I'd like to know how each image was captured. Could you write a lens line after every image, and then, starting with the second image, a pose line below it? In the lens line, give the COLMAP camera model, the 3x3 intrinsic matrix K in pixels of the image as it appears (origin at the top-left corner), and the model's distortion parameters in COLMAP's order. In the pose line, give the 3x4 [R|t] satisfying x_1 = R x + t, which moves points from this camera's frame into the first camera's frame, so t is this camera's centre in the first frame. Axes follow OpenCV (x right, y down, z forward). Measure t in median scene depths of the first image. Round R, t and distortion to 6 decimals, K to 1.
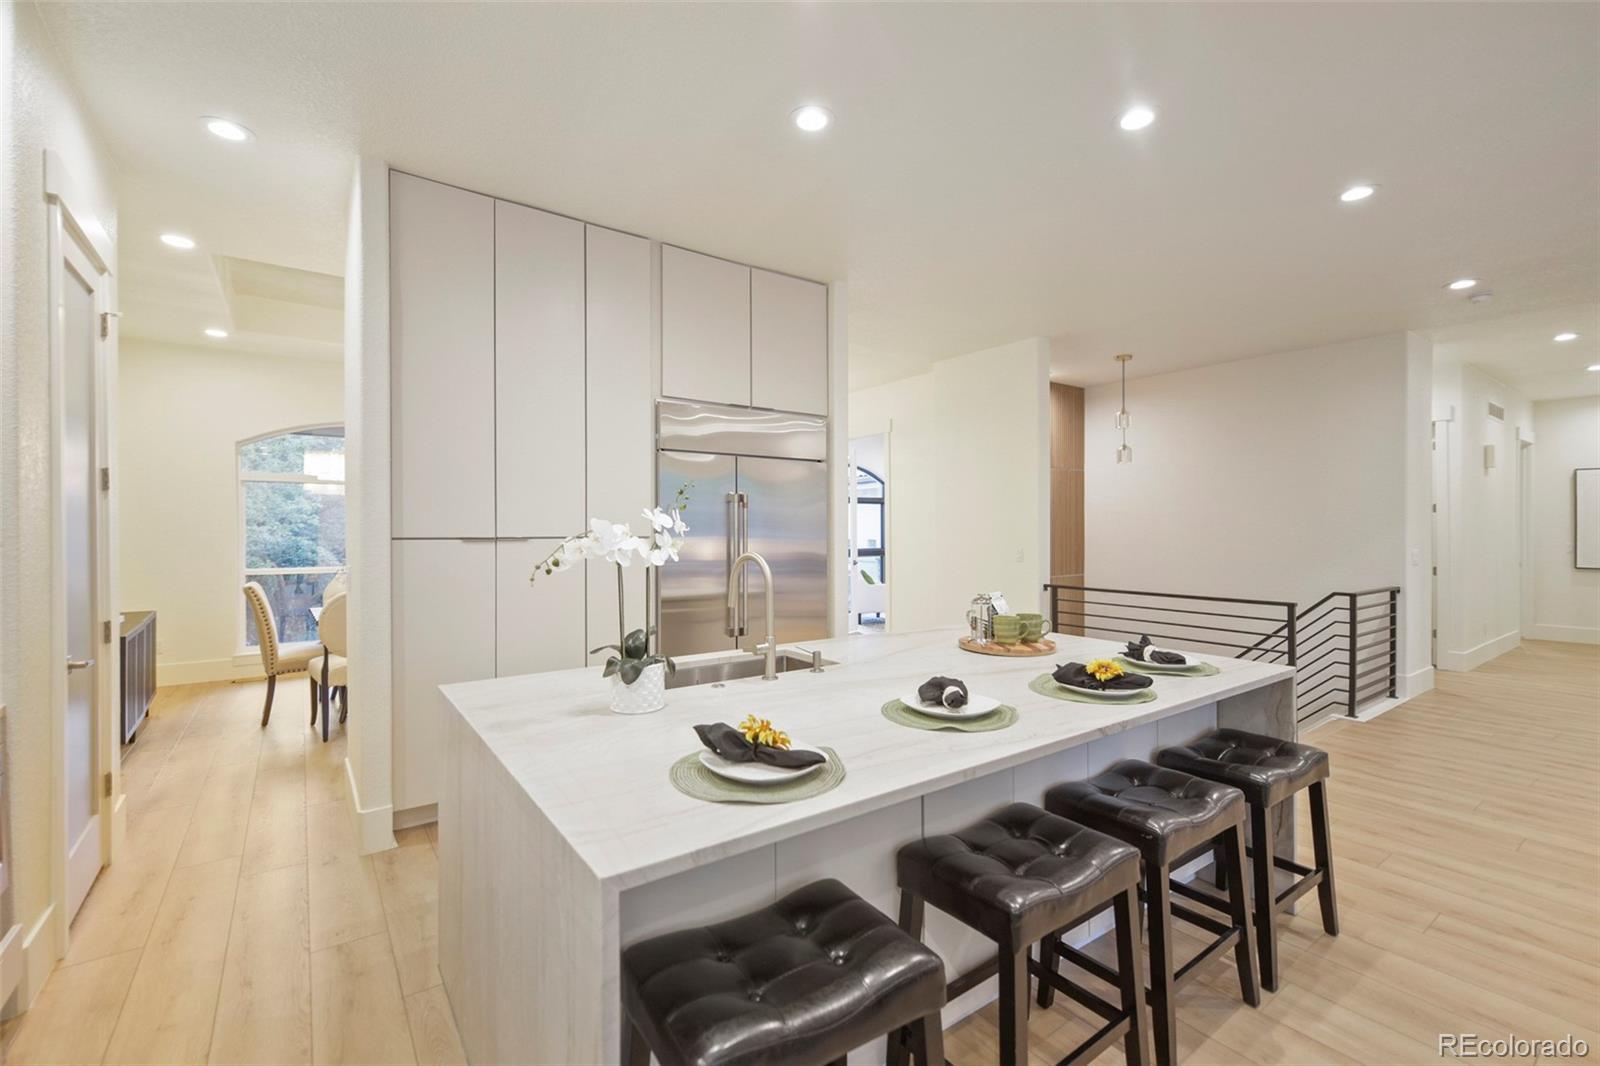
lens RADIAL K [[711.9, 0, 796.8], [0, 711.9, 525.0], [0, 0, 1]] dist [-0.000923, -0.000739]
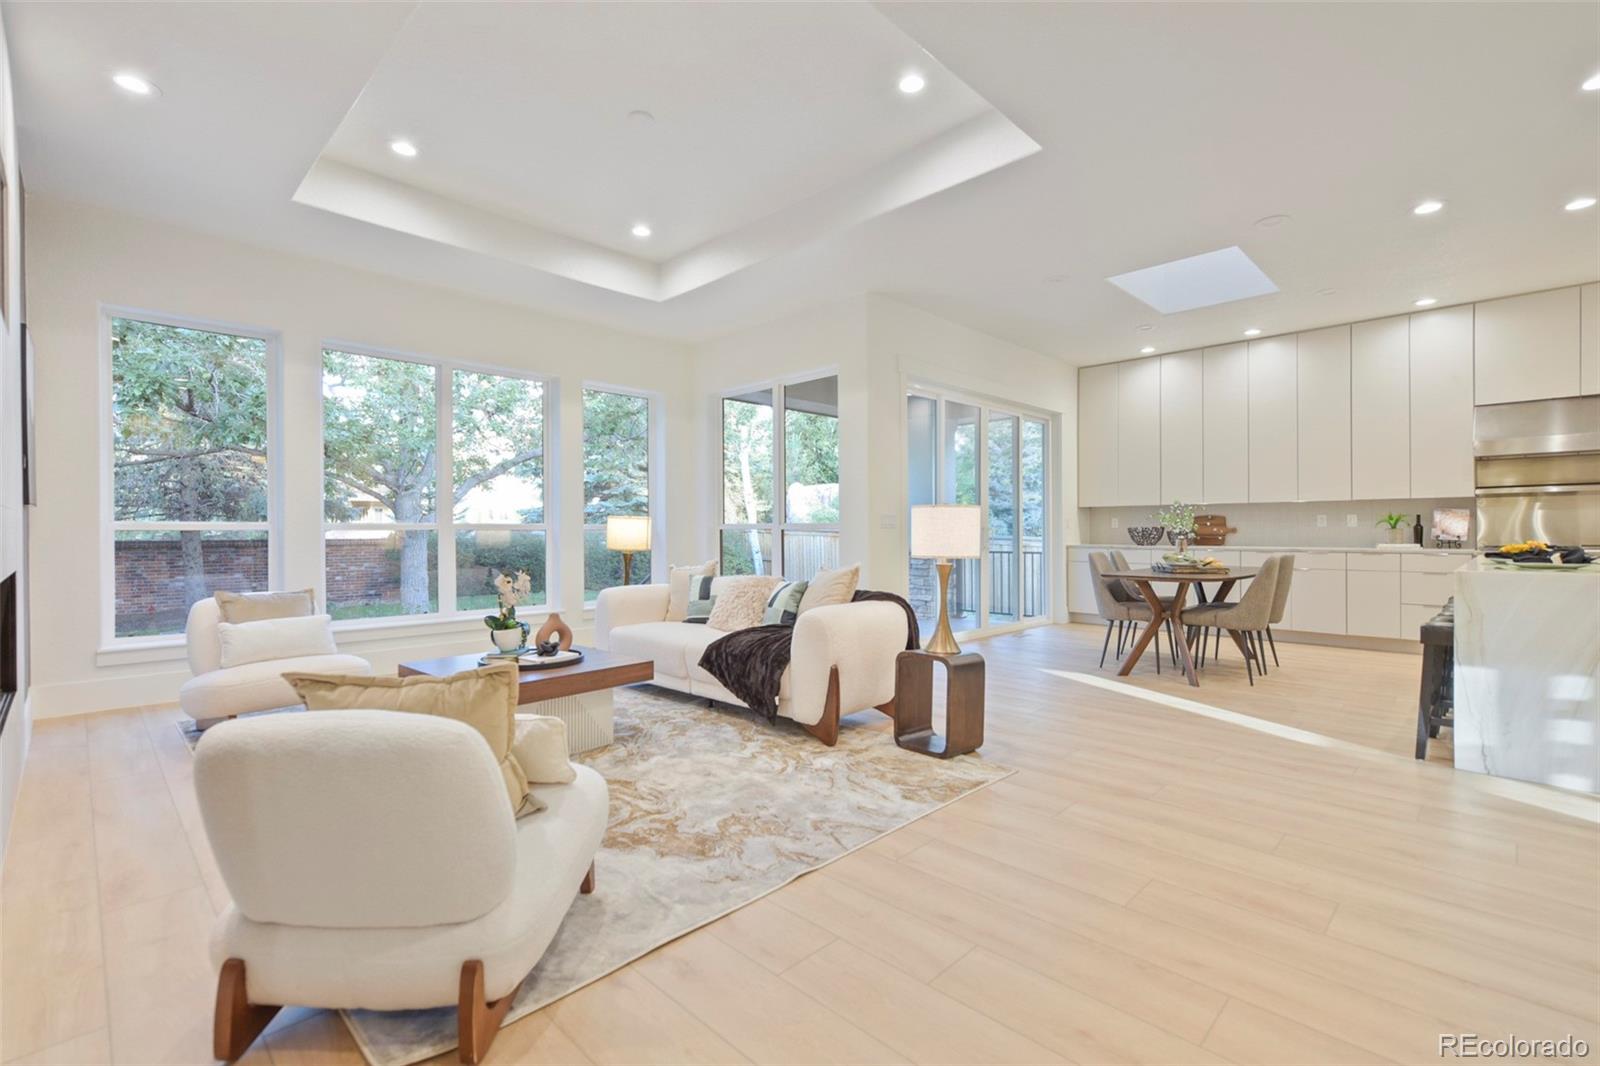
lens RADIAL K [[724.9, 0, 767.4], [0, 724.9, 536.1], [0, 0, 1]] dist [-0.001078, -0.000713]
pose [[-0.992407, 0.001369, -0.122987, 1.429101], [0.001236, 0.999999, 0.001160, 0.099006], [0.122988, 0.000999, -0.992408, 1.470375]]
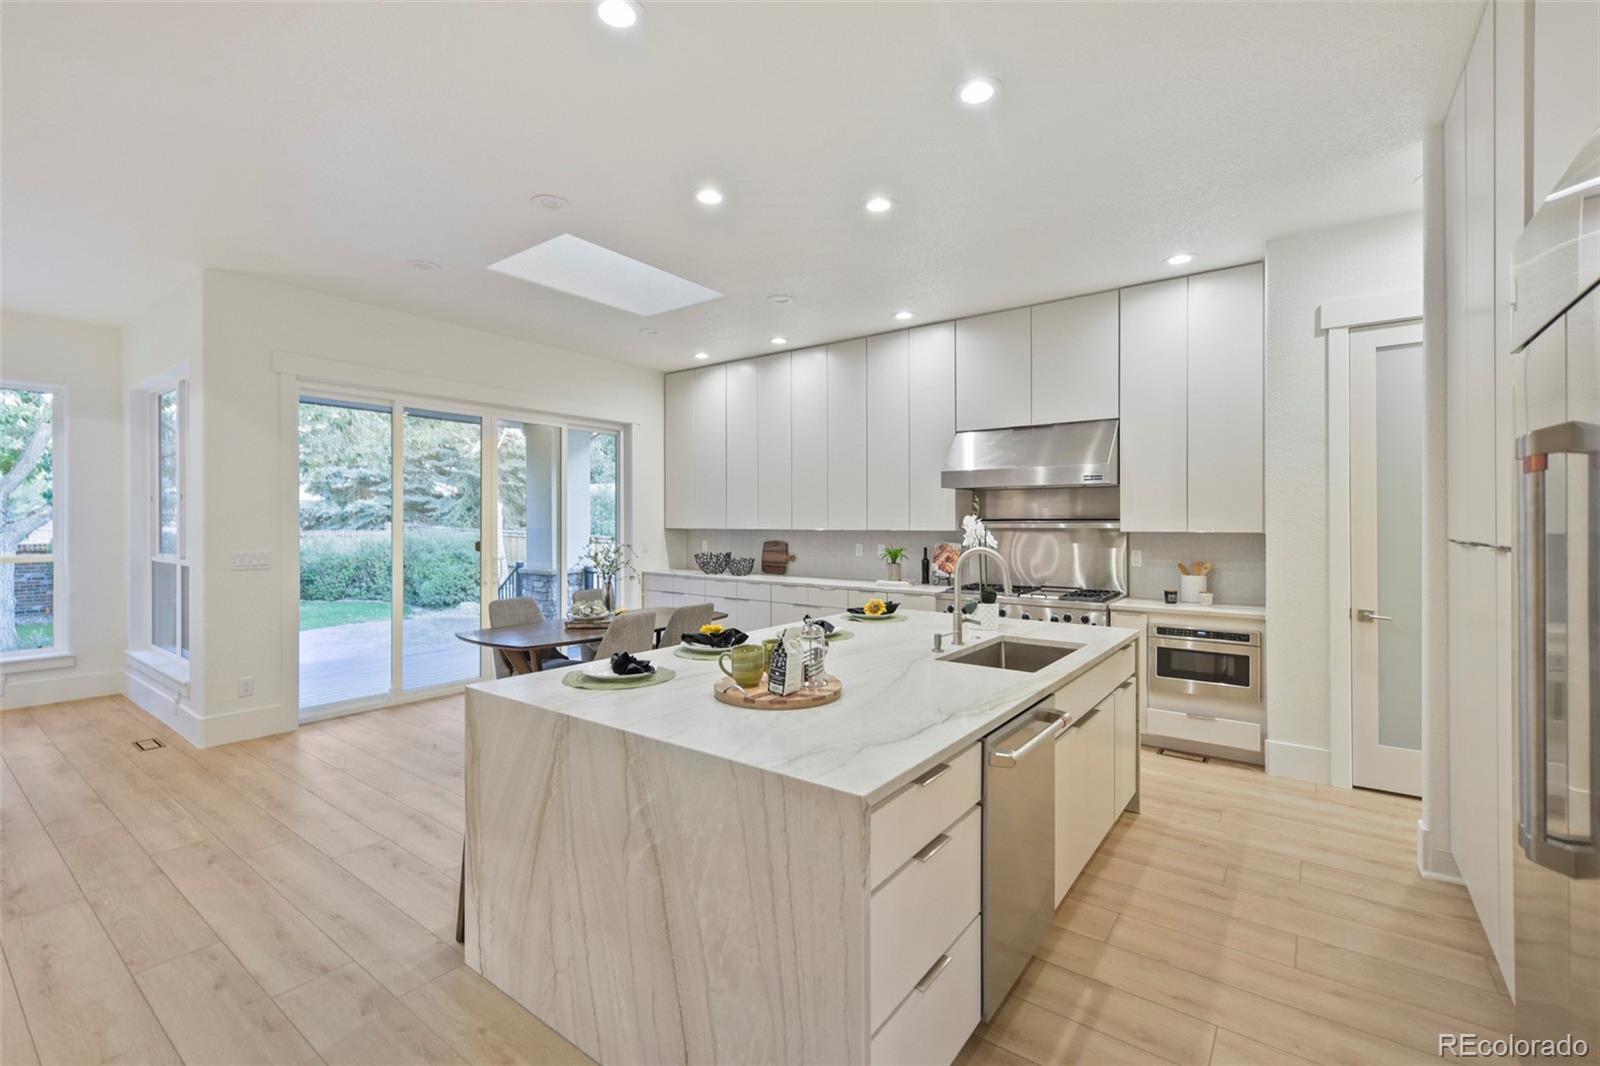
lens RADIAL K [[711.9, 0, 796.8], [0, 711.9, 525.0], [0, 0, 1]] dist [-0.000923, -0.000739]
pose [[-0.961232, -0.001308, -0.275739, 0.353018], [-0.000967, 0.999999, -0.001372, 0.002680], [0.275741, -0.001052, -0.961231, 1.365755]]
